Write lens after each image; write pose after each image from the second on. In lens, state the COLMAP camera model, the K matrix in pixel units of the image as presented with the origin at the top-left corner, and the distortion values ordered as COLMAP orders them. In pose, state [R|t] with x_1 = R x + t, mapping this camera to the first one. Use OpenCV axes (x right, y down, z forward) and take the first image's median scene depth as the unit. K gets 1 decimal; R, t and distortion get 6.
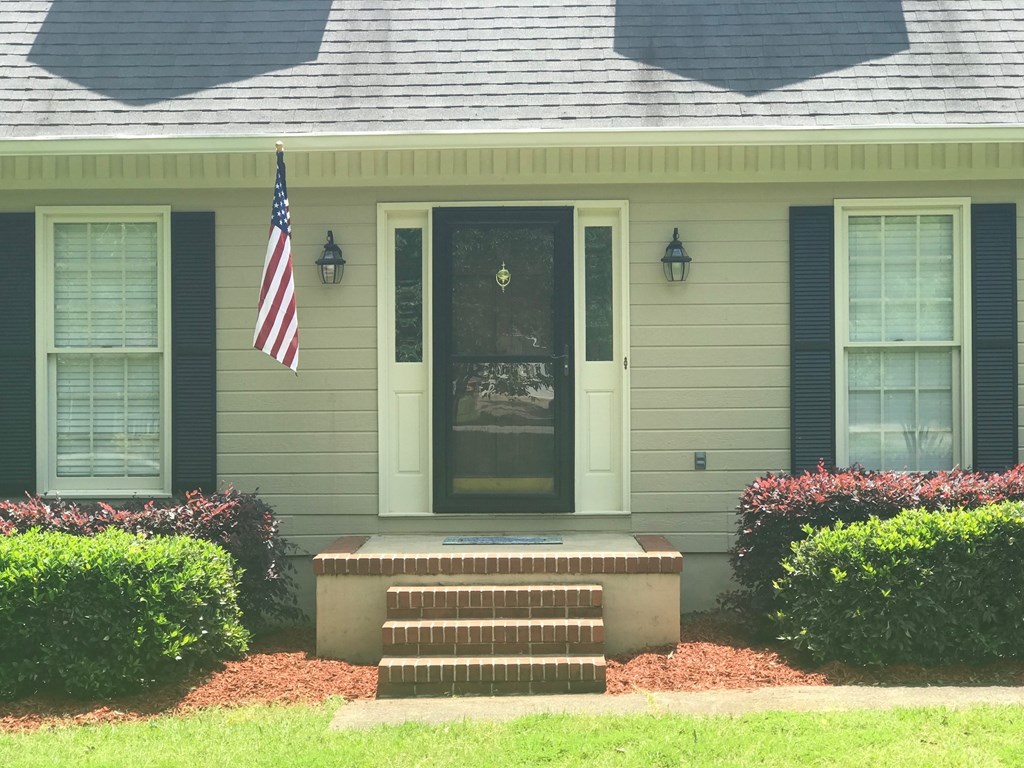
lens RADIAL K [[1721.3, 0, 512.4], [0, 1721.3, 383.8], [0, 0, 1]] dist [-0.049441, 0.000000]
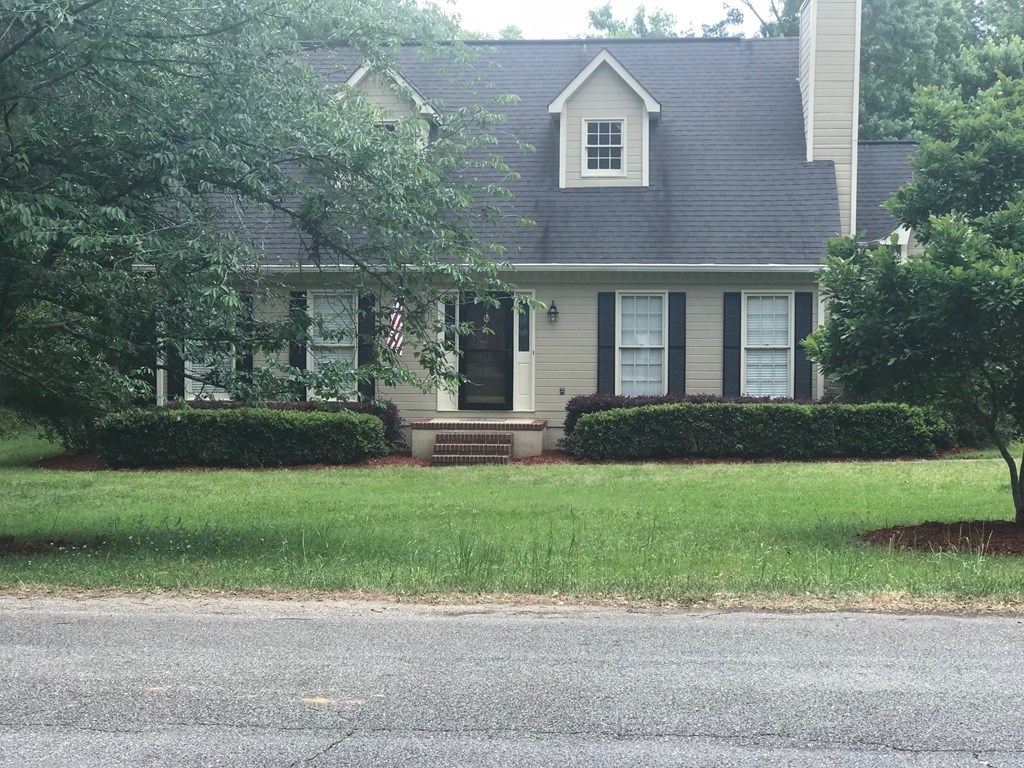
lens RADIAL K [[1721.3, 0, 512.4], [0, 1721.3, 386.3], [0, 0, 1]] dist [-0.049441, 0.000000]
pose [[0.997625, 0.013283, -0.067593, 0.210033], [-0.011033, 0.999376, 0.033558, -0.048058], [0.067997, -0.032733, 0.997148, -1.577009]]
